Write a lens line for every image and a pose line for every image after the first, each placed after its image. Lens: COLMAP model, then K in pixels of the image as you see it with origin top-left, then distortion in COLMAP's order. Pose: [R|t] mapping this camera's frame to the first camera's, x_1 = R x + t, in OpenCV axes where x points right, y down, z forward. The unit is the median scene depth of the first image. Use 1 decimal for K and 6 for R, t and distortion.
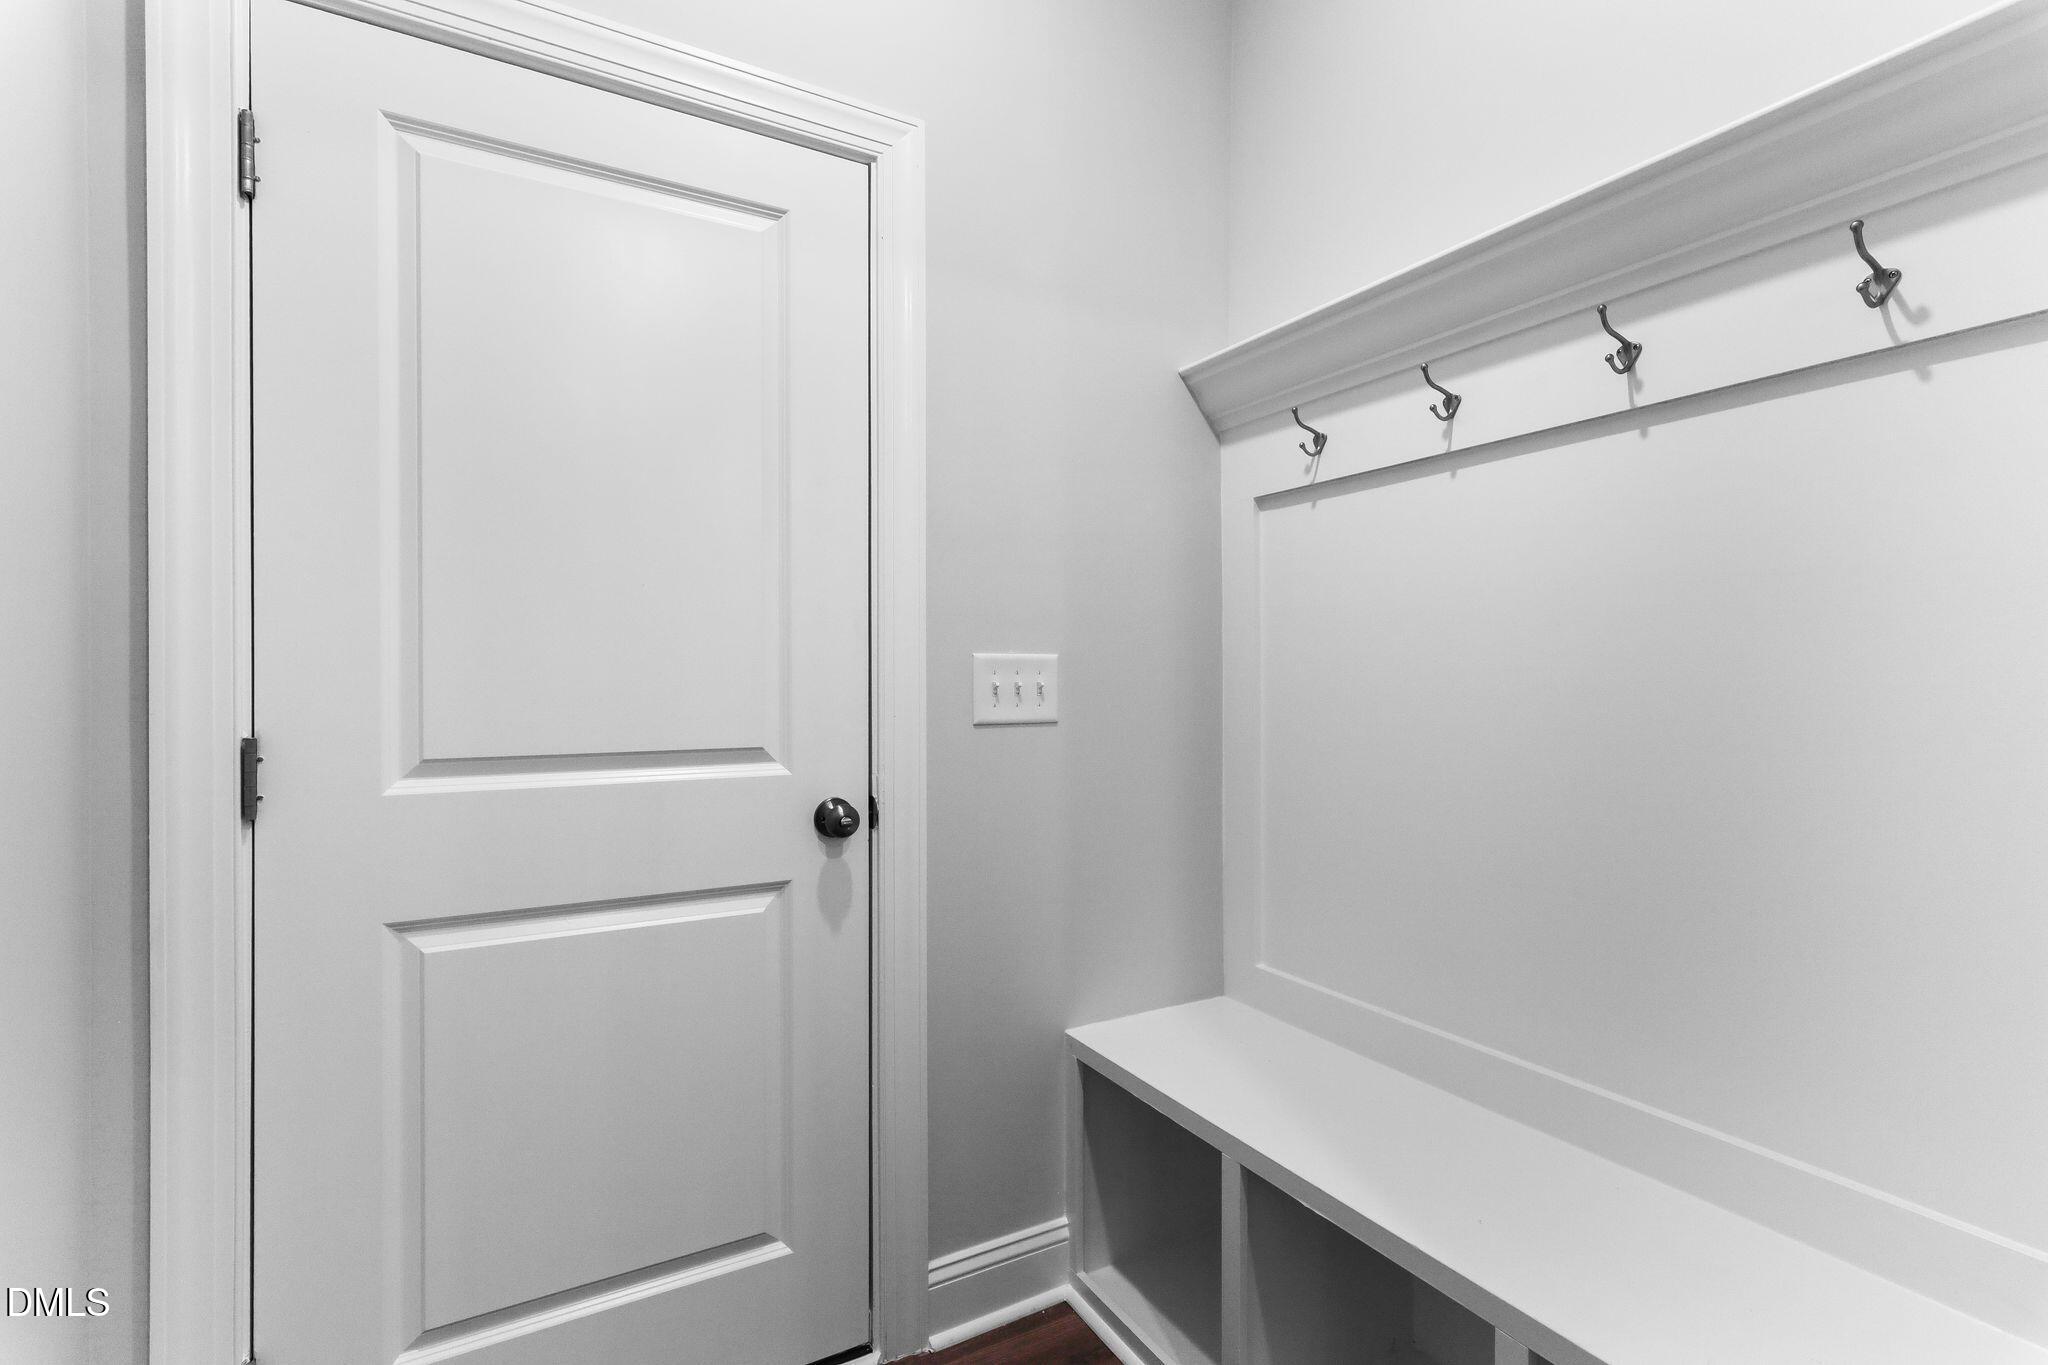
lens RADIAL K [[947.8, 0, 1055.0], [0, 947.8, 675.1], [0, 0, 1]] dist [0.013273, -0.001313]
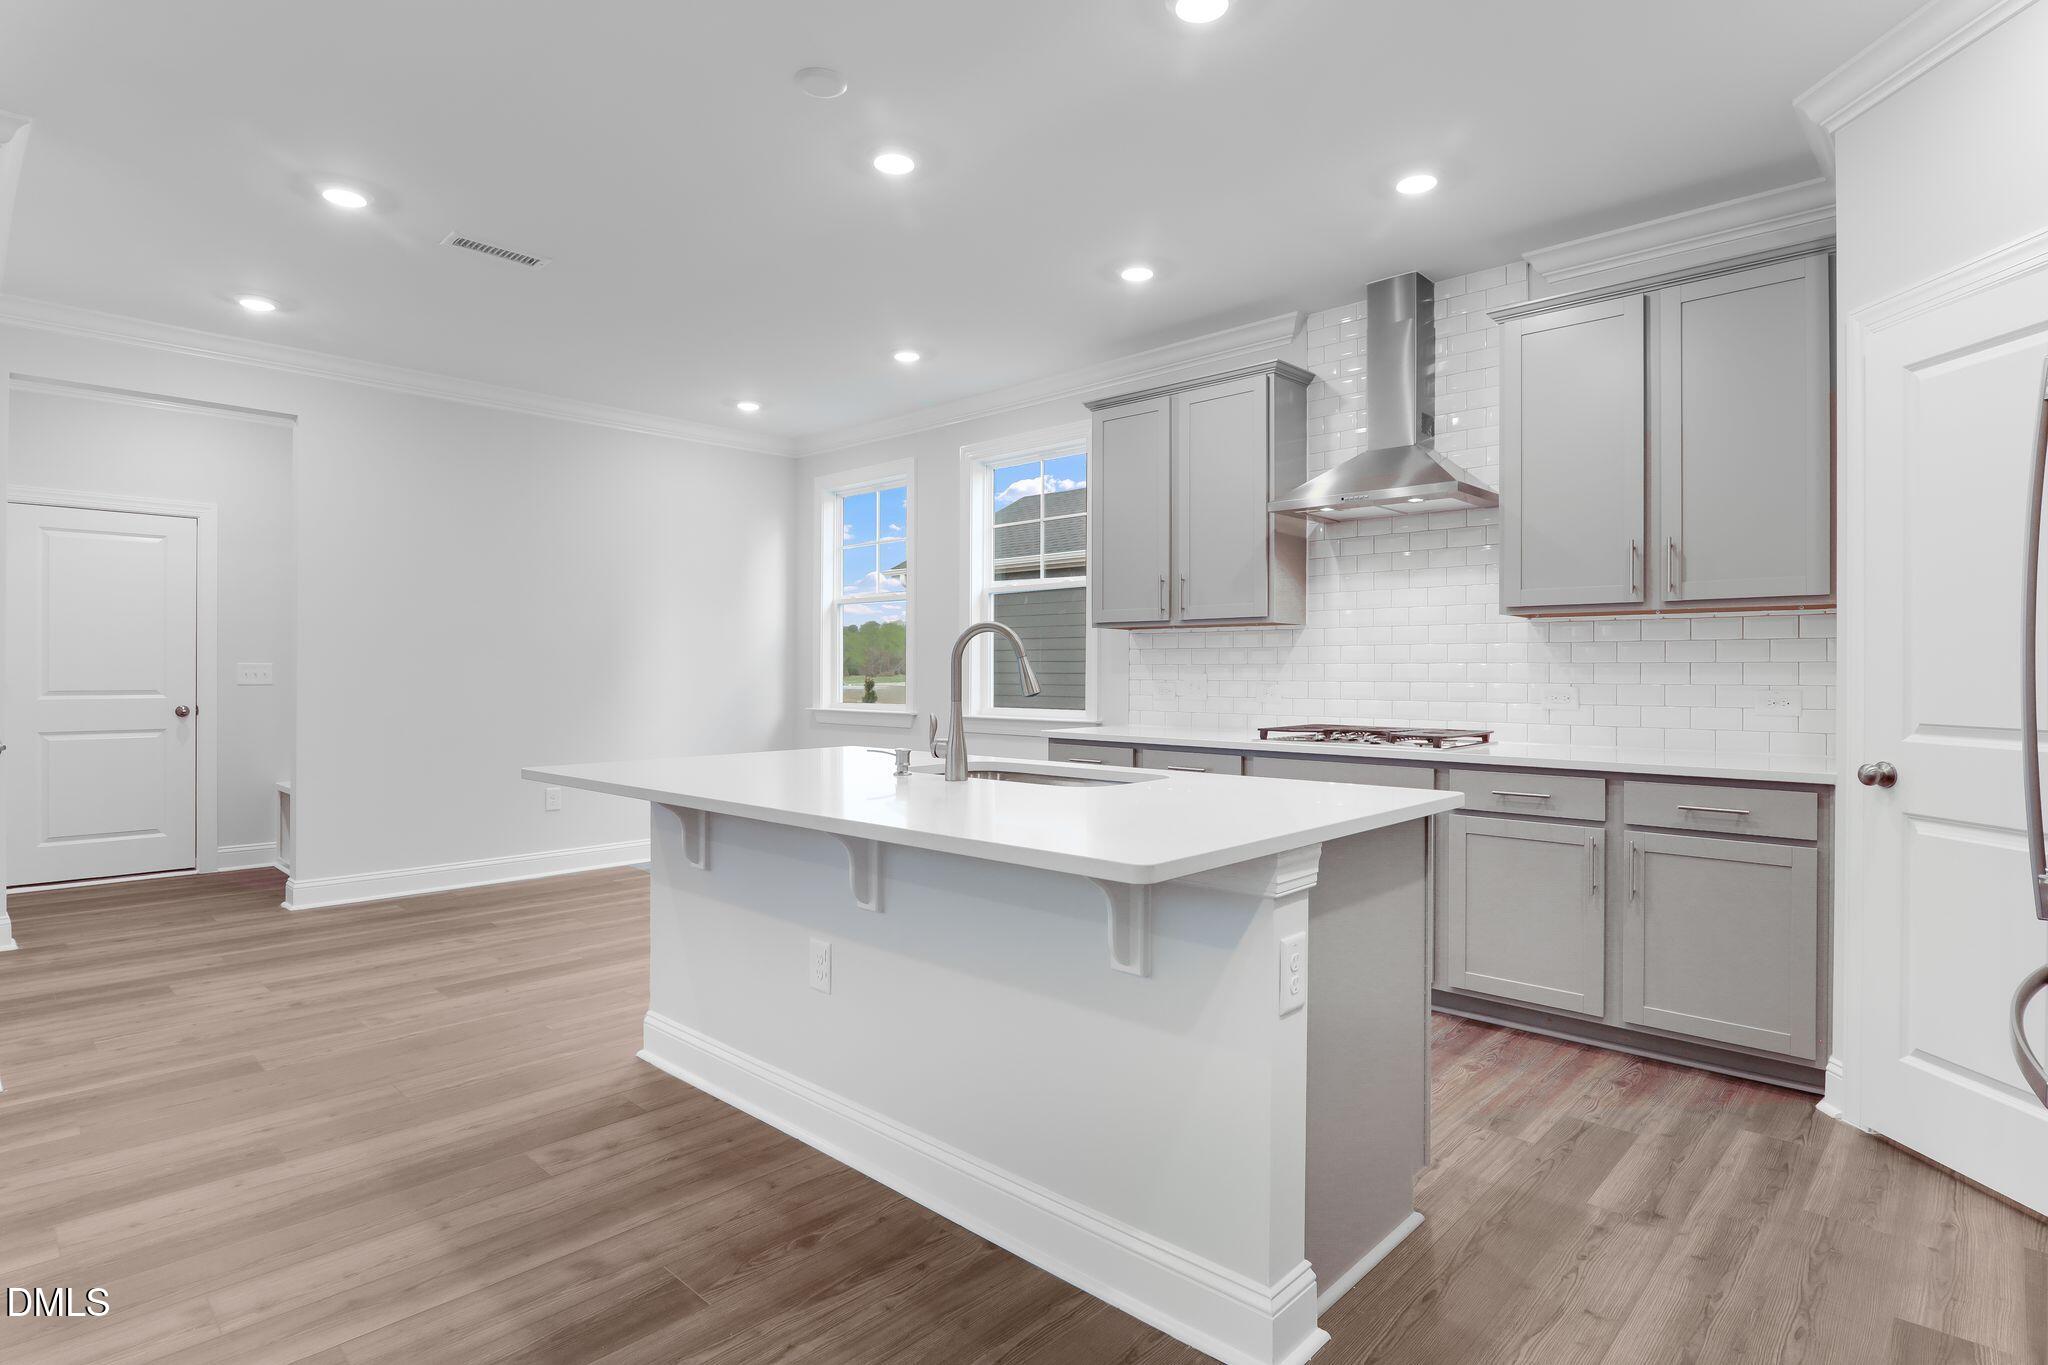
lens RADIAL K [[1045.8, 0, 1025.7], [0, 1045.8, 669.8], [0, 0, 1]] dist [-0.014527, -0.000388]
pose [[0.962725, 0.003399, 0.270460, 1.713717], [-0.003086, 0.999994, -0.001581, -0.002024], [-0.270463, 0.000687, 0.962730, -3.475298]]
